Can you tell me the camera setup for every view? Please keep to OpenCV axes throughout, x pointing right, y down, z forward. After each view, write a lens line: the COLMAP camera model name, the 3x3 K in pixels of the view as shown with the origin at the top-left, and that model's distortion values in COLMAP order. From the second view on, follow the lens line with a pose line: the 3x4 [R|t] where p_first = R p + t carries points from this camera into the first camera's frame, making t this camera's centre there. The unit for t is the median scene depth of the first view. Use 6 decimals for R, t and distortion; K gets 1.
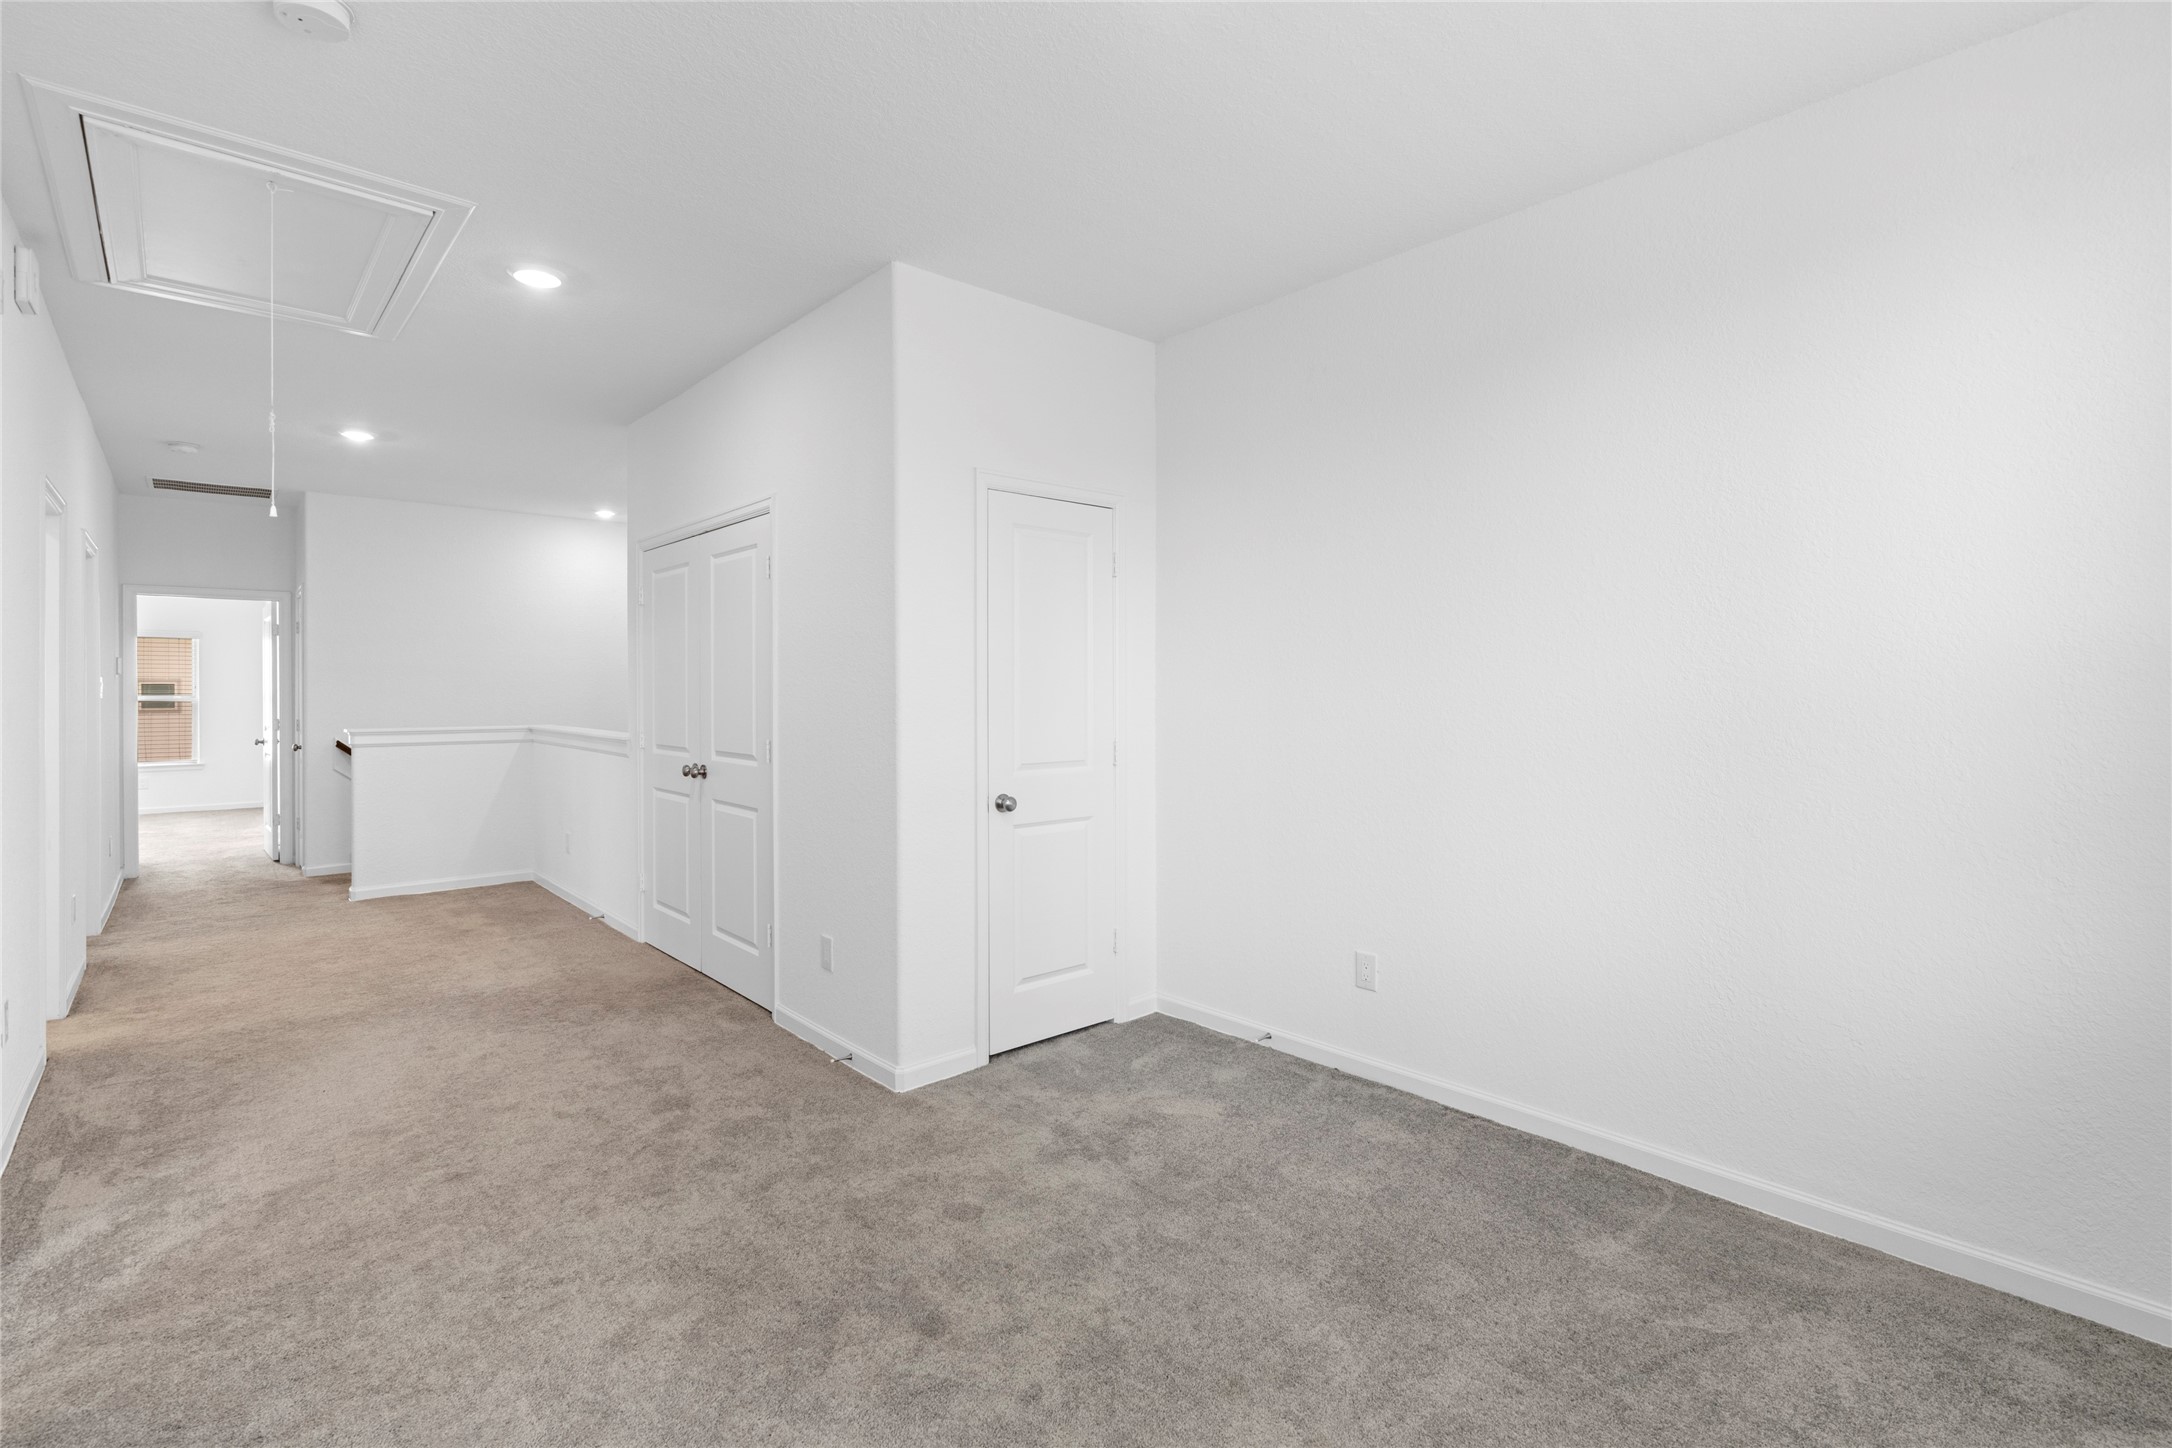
lens RADIAL K [[993.0, 0, 1080.4], [0, 993.0, 705.3], [0, 0, 1]] dist [-0.005908, 0.002670]
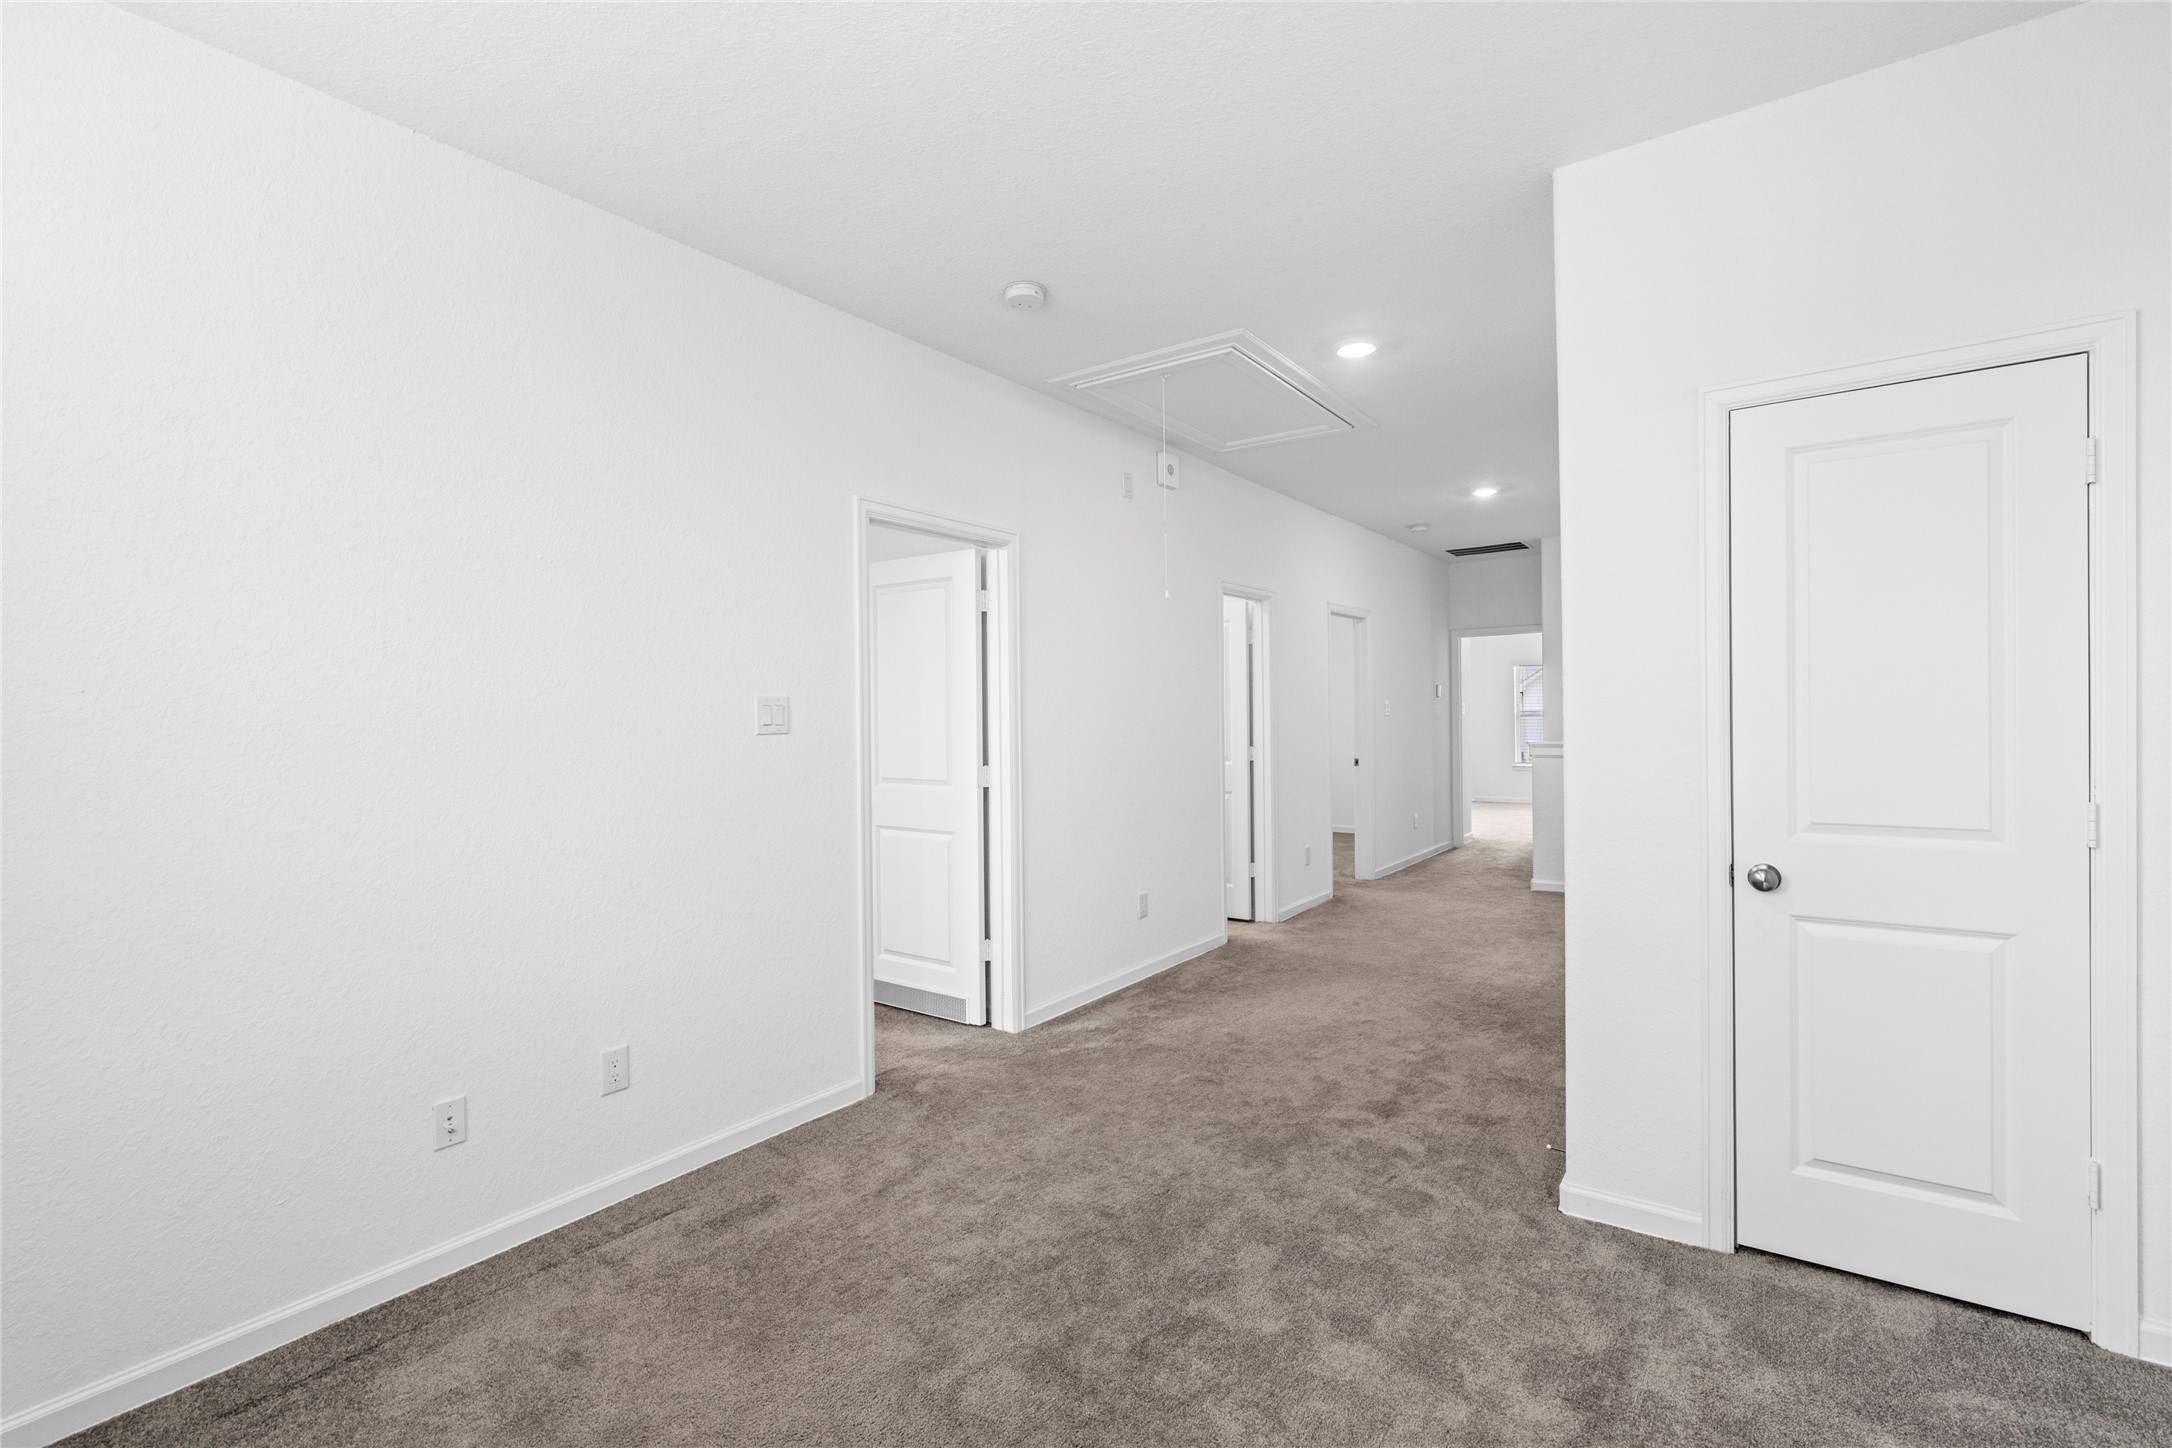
lens RADIAL K [[993.0, 0, 1086.7], [0, 993.0, 720.7], [0, 0, 1]] dist [-0.005908, 0.002670]
pose [[0.208873, 0.003961, -0.977935, 0.534009], [0.006951, 0.999961, 0.005535, -0.015471], [0.977918, -0.007954, 0.208837, 0.469370]]
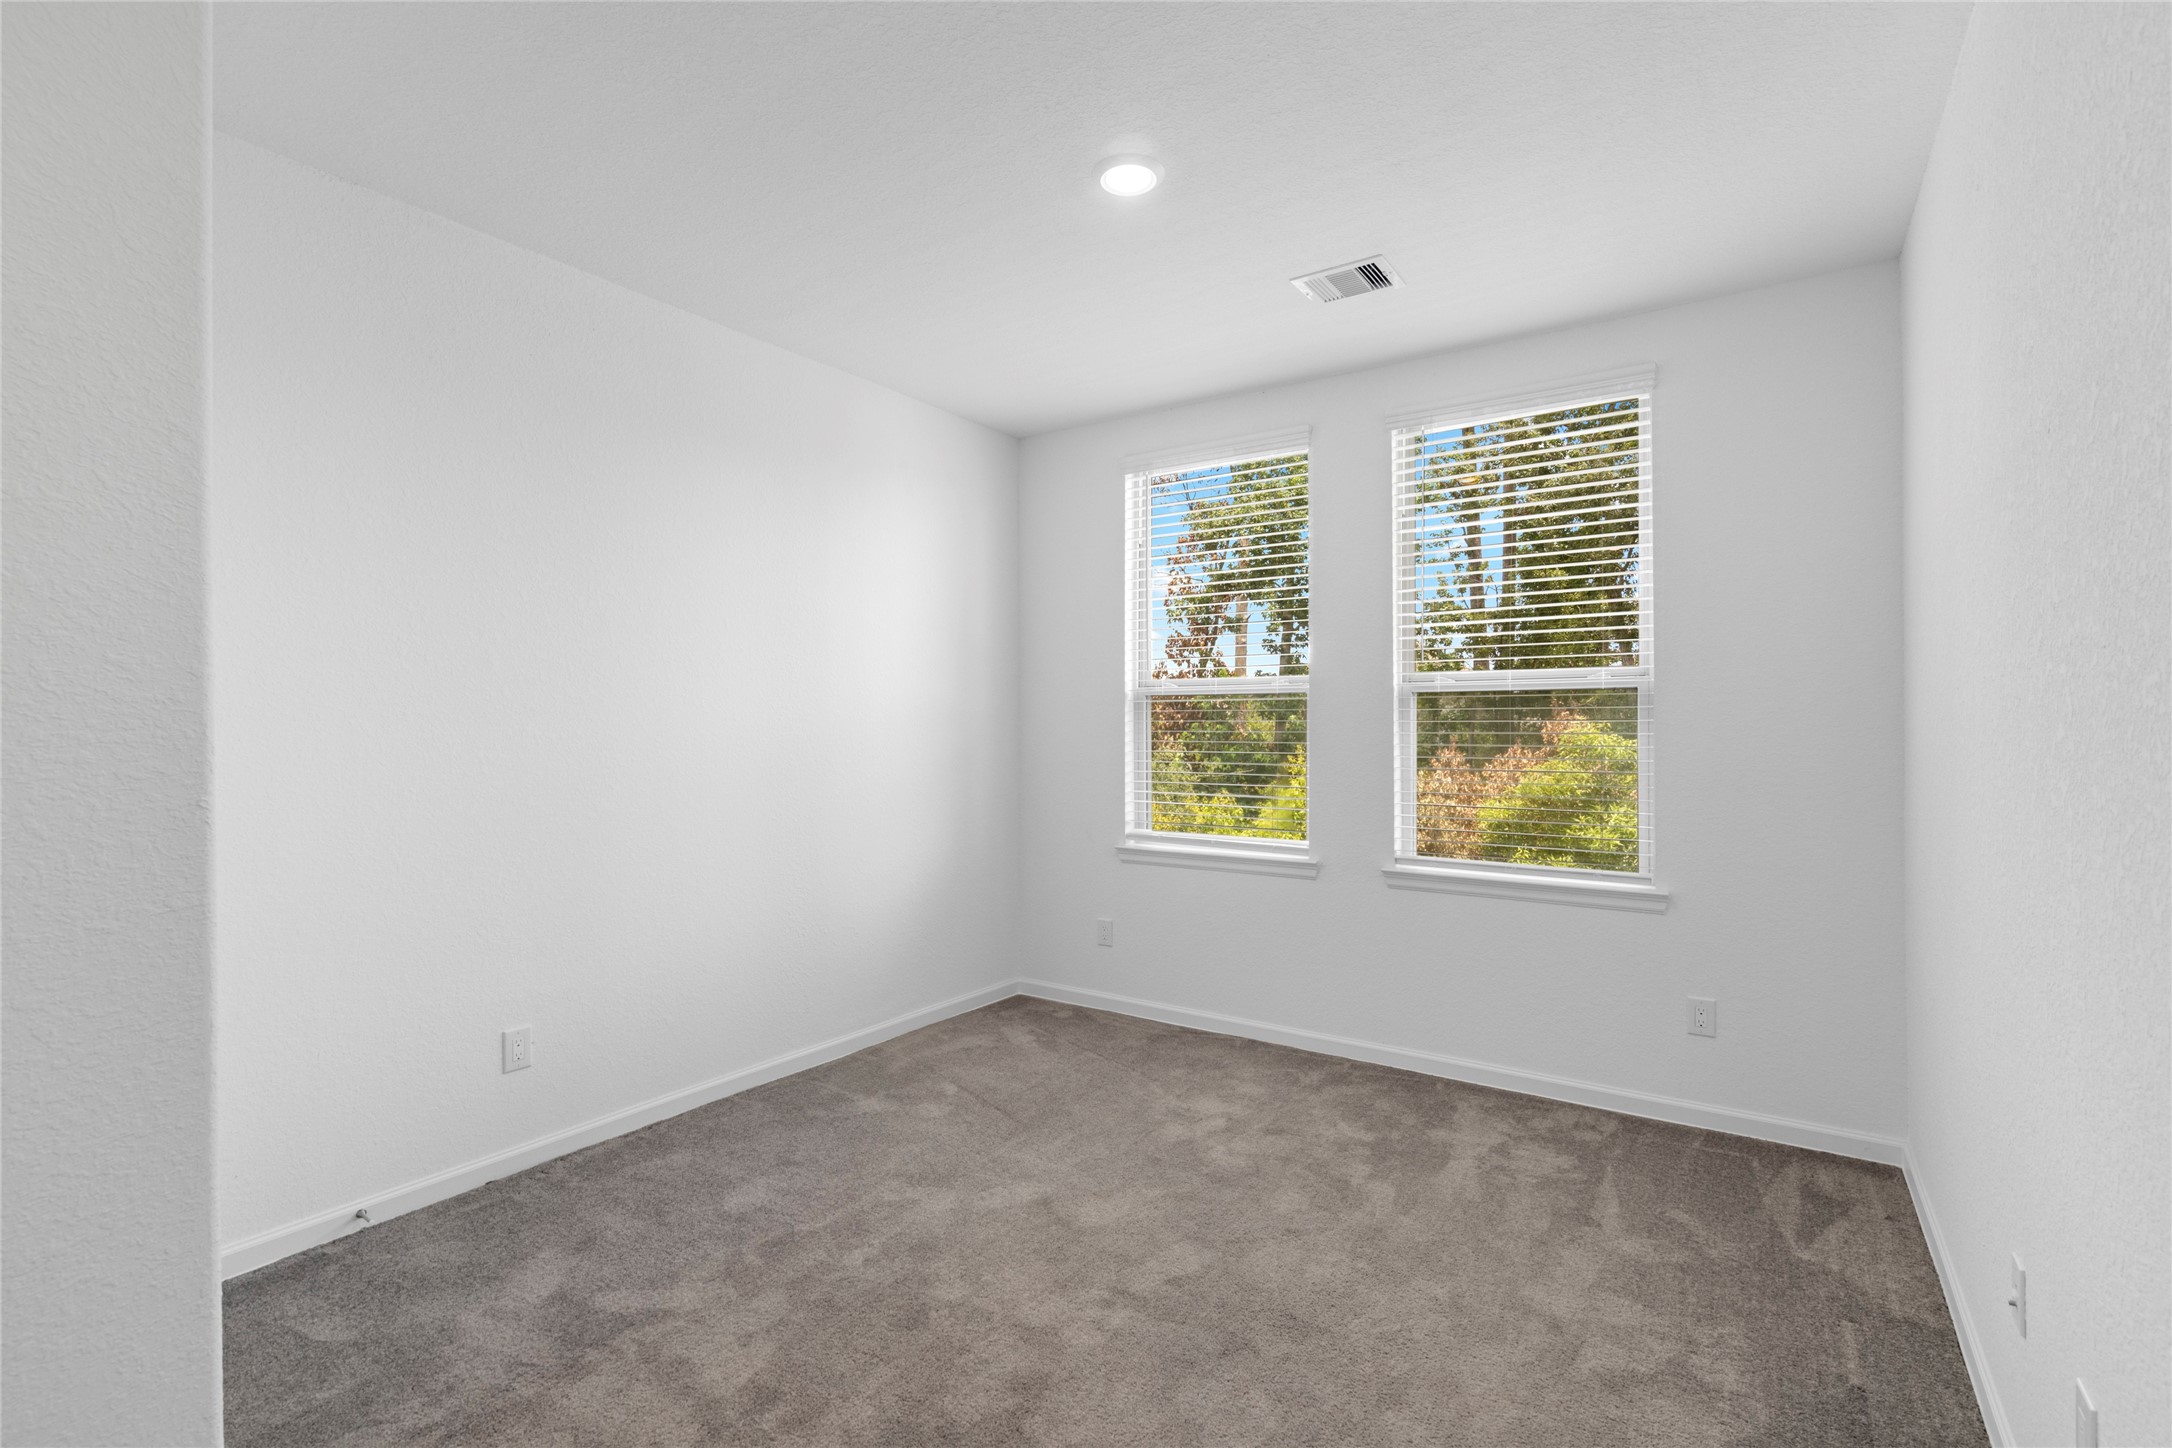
lens RADIAL K [[993.0, 0, 1075.4], [0, 993.0, 723.9], [0, 0, 1]] dist [-0.005908, 0.002670]
pose [[-0.248646, 0.000274, 0.968594, -0.724092], [0.008363, 0.999963, 0.001863, -0.019299], [-0.968558, 0.008564, -0.248639, 0.777957]]
